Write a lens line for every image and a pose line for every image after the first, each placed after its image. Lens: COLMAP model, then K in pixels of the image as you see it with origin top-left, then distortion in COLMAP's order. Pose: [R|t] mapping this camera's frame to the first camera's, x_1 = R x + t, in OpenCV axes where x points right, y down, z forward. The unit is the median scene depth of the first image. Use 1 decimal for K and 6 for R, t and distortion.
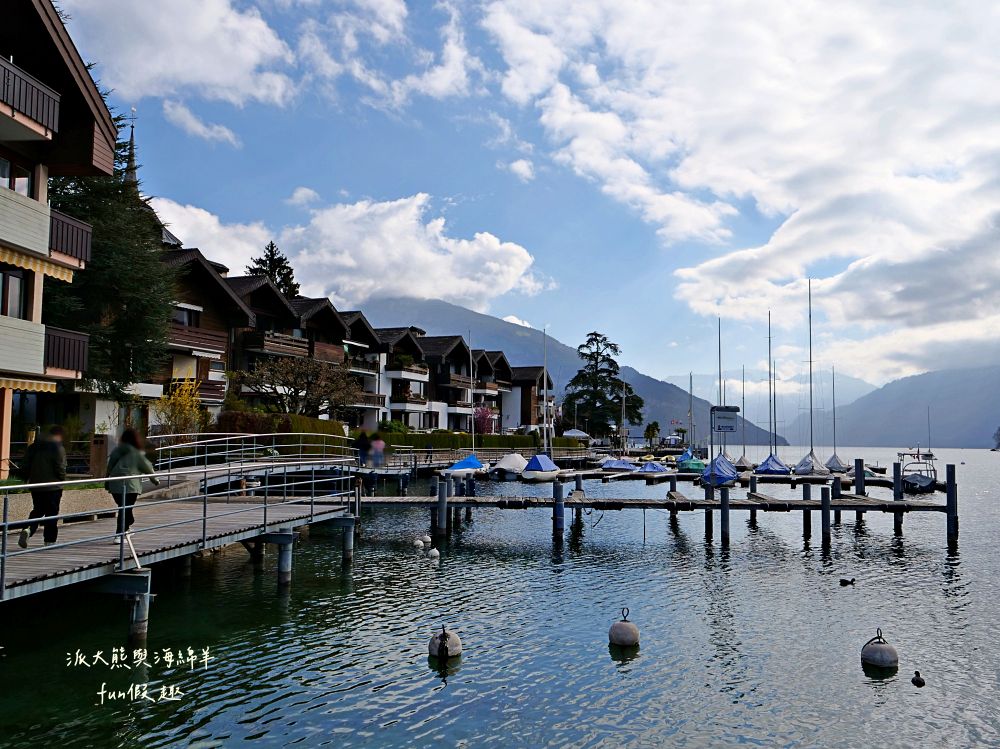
lens RADIAL K [[902.6, 0, 508.8], [0, 902.6, 375.4], [0, 0, 1]] dist [0.107935, -0.006124]
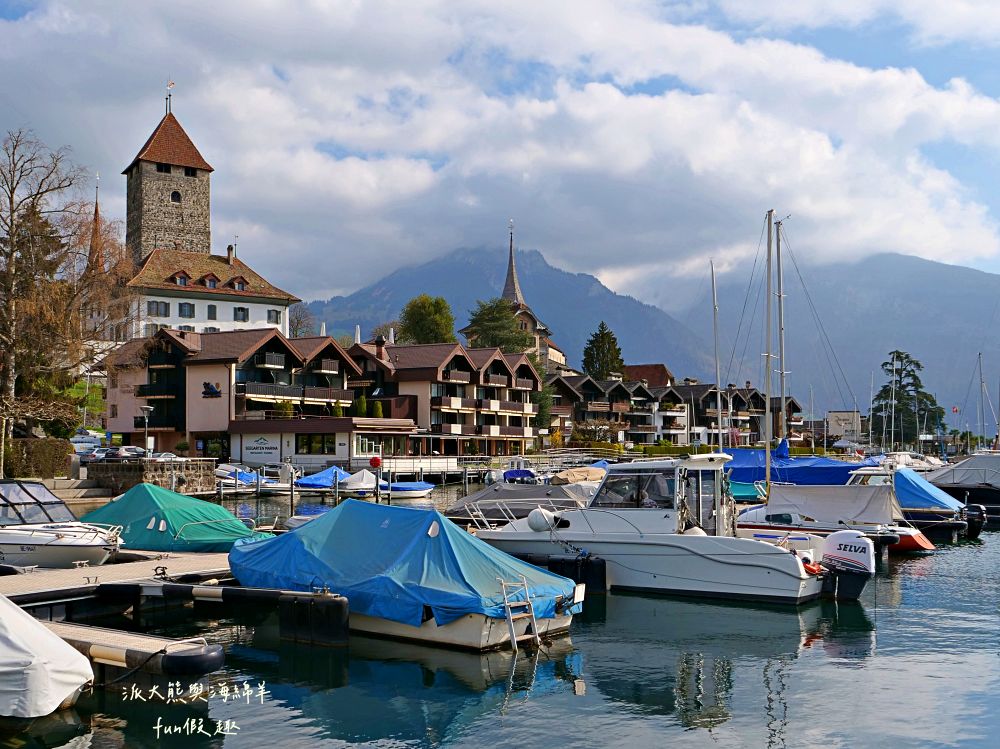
lens RADIAL K [[1214.1, 0, 448.8], [0, 1214.1, 407.9], [0, 0, 1]] dist [0.020032, 0.000000]
pose [[0.912364, -0.028678, -0.408375, 0.425213], [0.042843, 0.998754, 0.025579, -0.083822], [0.407133, -0.040833, 0.912456, -1.239748]]
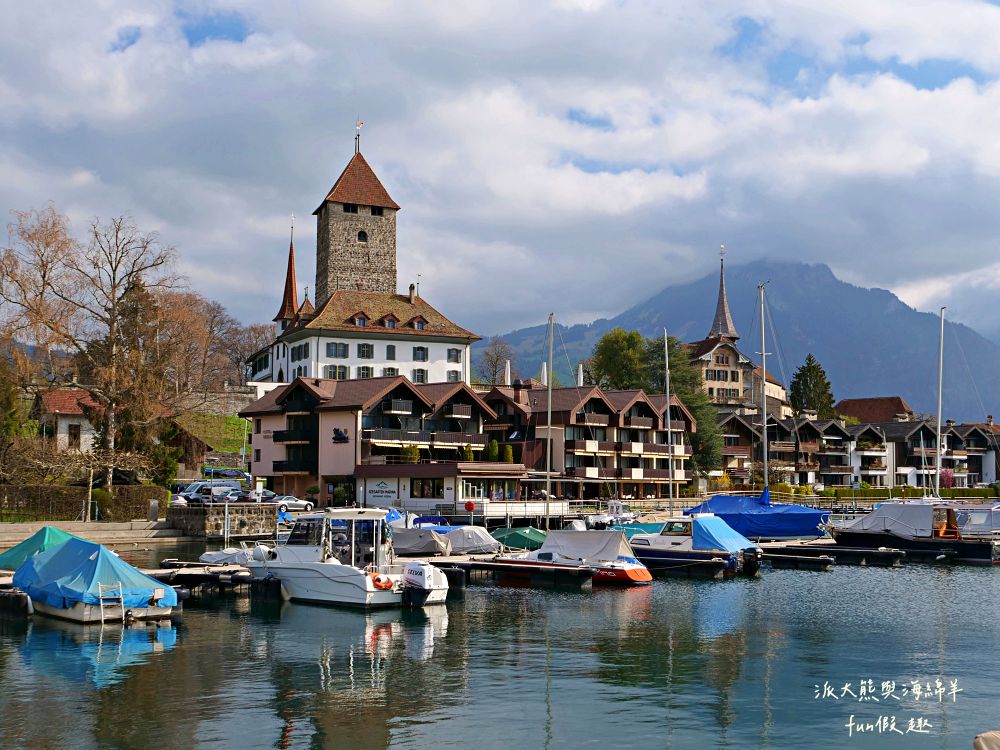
lens RADIAL K [[1339.2, 0, 507.2], [0, 1339.2, 396.4], [0, 0, 1]] dist [0.018541, 0.000000]
pose [[0.835576, -0.050849, -0.547016, 0.626424], [0.050310, 0.998606, -0.015977, -0.090757], [0.547066, -0.014170, 0.836970, -1.303432]]
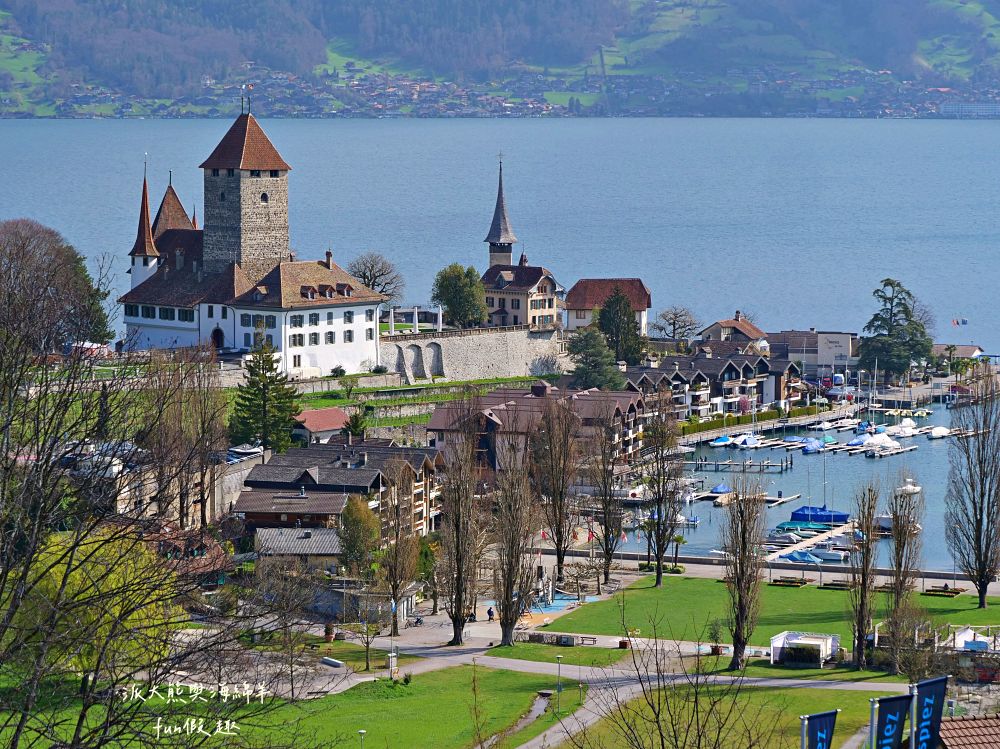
lens RADIAL K [[3229.9, 0, 503.9], [0, 3229.9, 372.5], [0, 0, 1]] dist [-0.099296, 0.000000]
pose [[0.979580, 0.001610, -0.201046, 0.871703], [0.028005, 0.989127, 0.144373, -1.046455], [0.199093, -0.147055, 0.968884, -5.814015]]
